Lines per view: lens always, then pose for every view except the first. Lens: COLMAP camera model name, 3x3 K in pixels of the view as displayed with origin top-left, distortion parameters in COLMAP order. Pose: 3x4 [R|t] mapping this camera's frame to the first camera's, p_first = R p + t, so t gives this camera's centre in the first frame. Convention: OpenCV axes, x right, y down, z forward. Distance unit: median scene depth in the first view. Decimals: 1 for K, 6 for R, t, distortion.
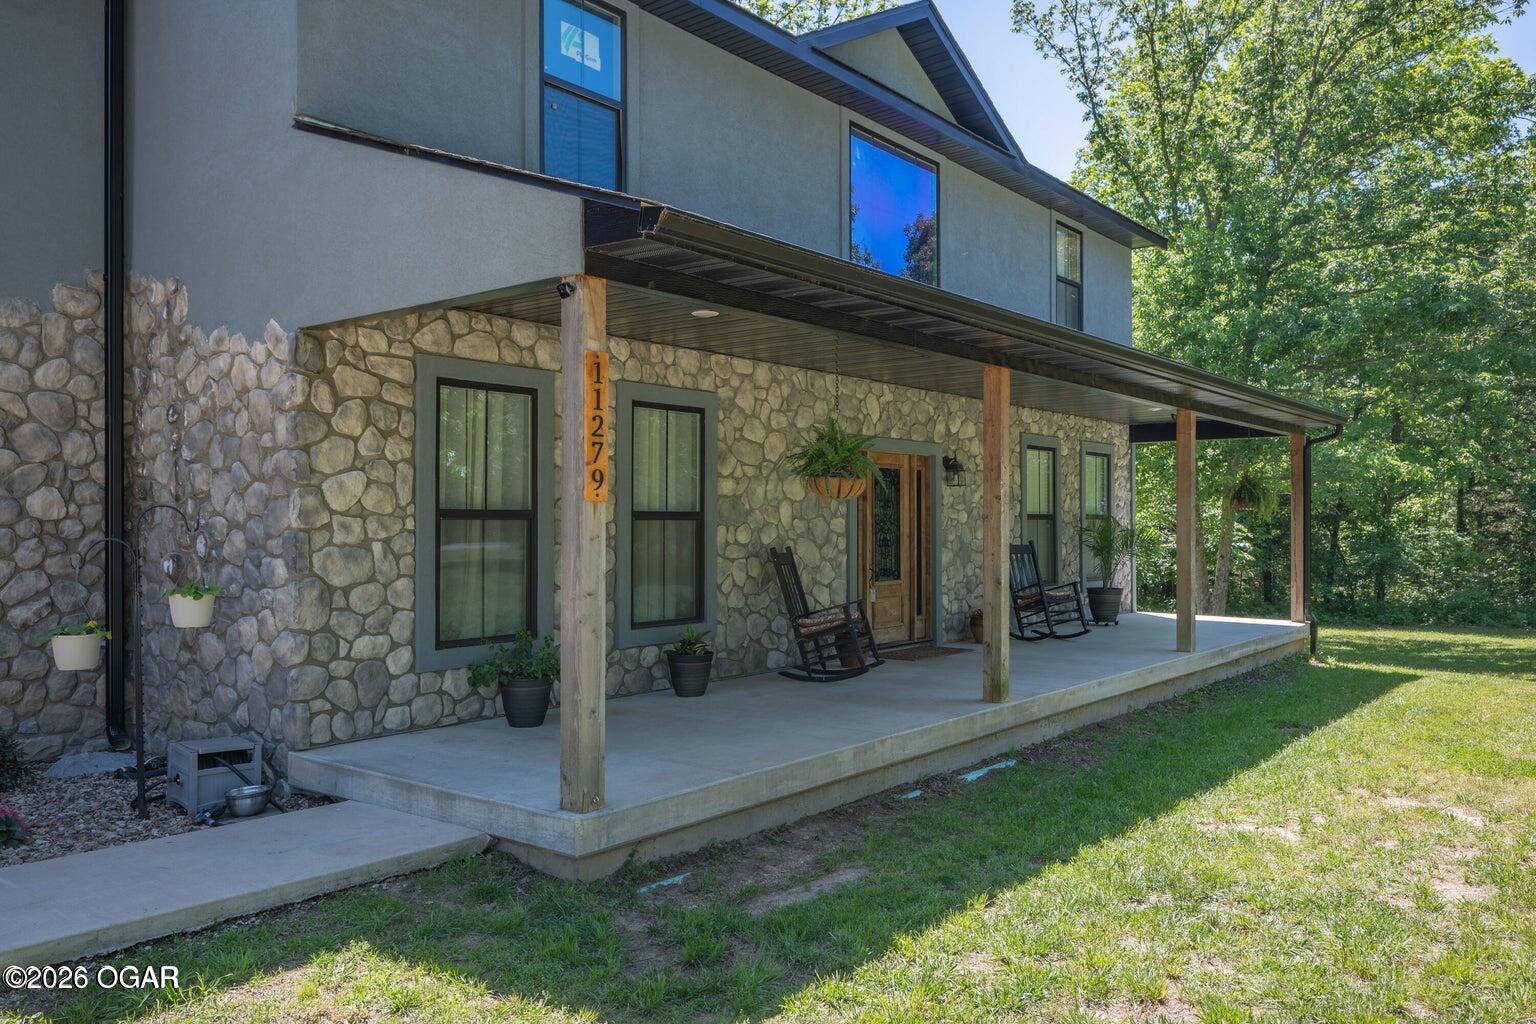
lens RADIAL K [[1174.9, 0, 768.0], [0, 1174.9, 512.0], [0, 0, 1]] dist [0.004546, 0.002127]
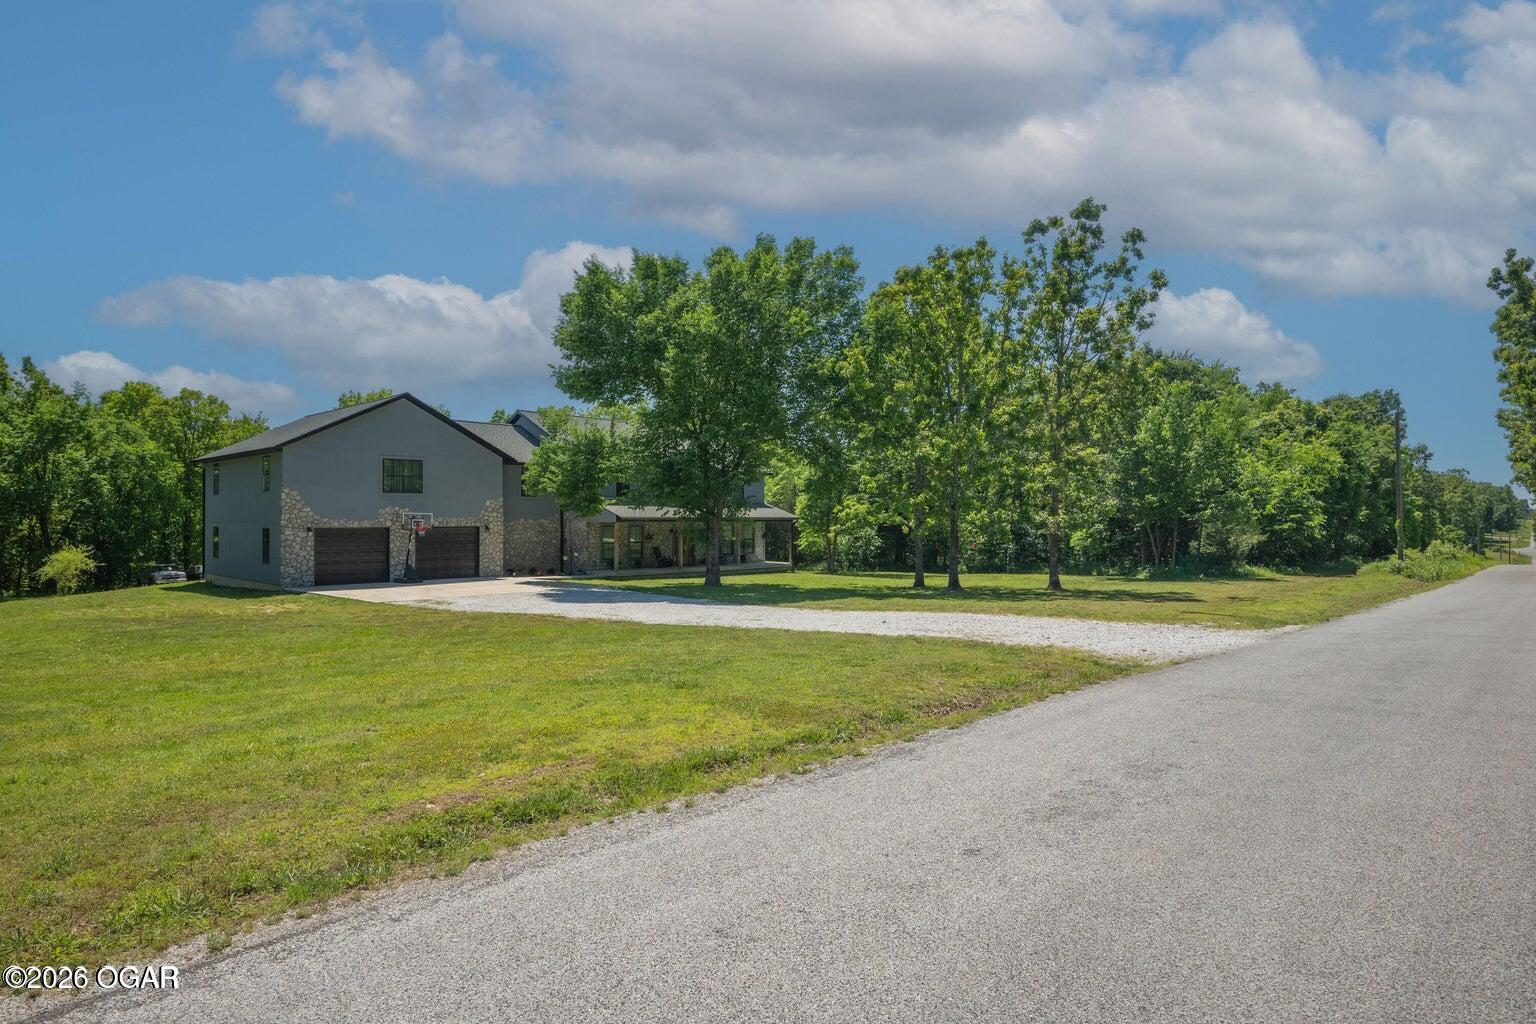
lens RADIAL K [[875.4, 0, 768.0], [0, 875.4, 512.0], [0, 0, 1]] dist [-0.004137, -0.000785]
pose [[0.995455, 0.001421, -0.095228, 1.070625], [-0.001385, 0.999999, 0.000440, -0.162328], [0.095228, -0.000306, 0.995455, -3.667228]]
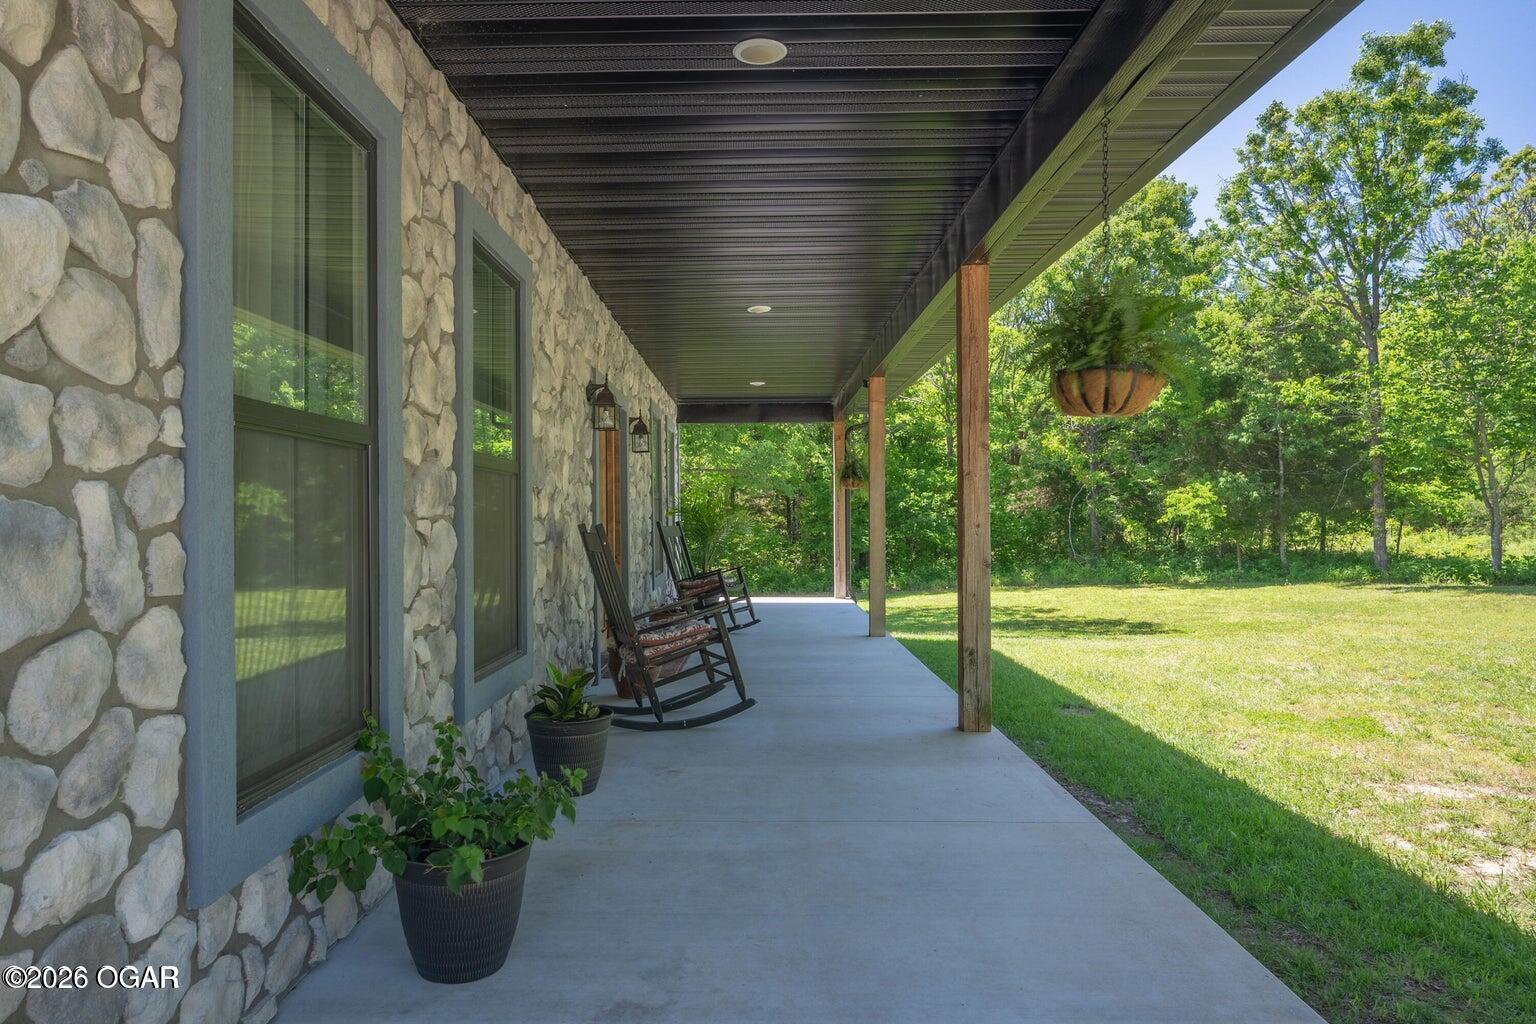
lens RADIAL K [[1005.9, 0, 768.0], [0, 1005.9, 512.0], [0, 0, 1]] dist [0.001788, 0.001054]
pose [[0.782136, -0.005323, 0.623085, -0.258282], [0.006374, 0.999980, 0.000542, 0.024252], [-0.623075, 0.003548, 0.782154, 0.521683]]
